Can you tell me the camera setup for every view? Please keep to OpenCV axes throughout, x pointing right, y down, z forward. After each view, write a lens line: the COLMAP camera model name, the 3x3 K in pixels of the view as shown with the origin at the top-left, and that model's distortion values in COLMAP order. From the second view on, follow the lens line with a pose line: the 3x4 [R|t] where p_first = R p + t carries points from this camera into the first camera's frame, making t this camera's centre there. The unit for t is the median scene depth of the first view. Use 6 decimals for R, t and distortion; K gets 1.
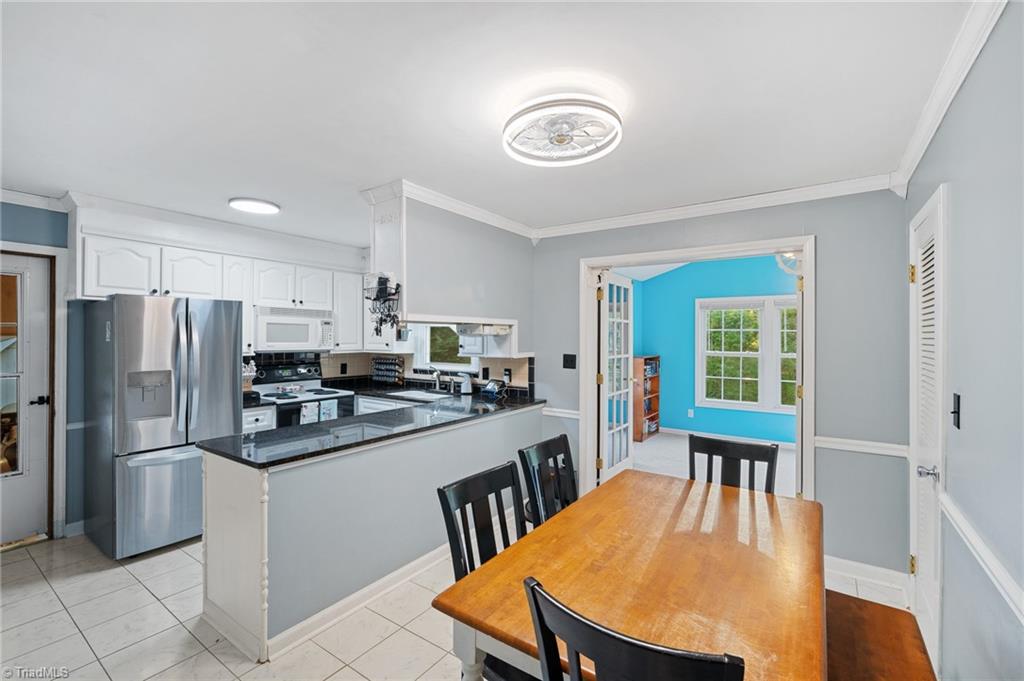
lens RADIAL K [[446.8, 0, 512.0], [0, 446.8, 340.5], [0, 0, 1]] dist [-0.009569, -0.000268]
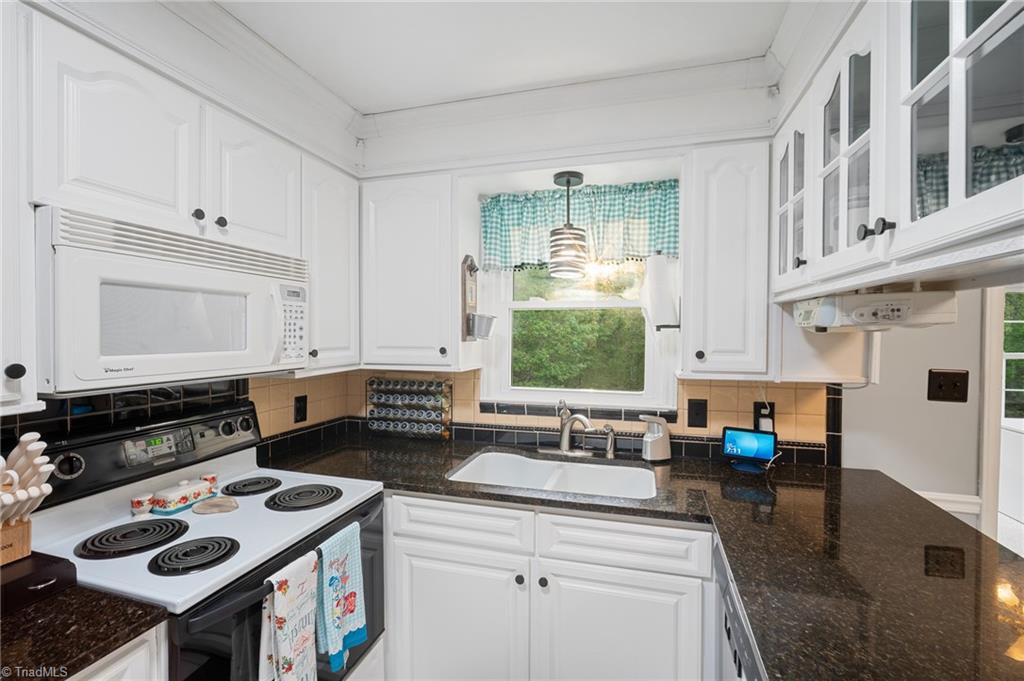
lens RADIAL K [[446.8, 0, 512.0], [0, 446.8, 340.5], [0, 0, 1]] dist [-0.009569, -0.000268]
pose [[0.944131, -0.008304, 0.329466, -0.369852], [0.004840, 0.999924, 0.011334, -0.005028], [-0.329535, -0.009106, 0.944100, 0.614000]]
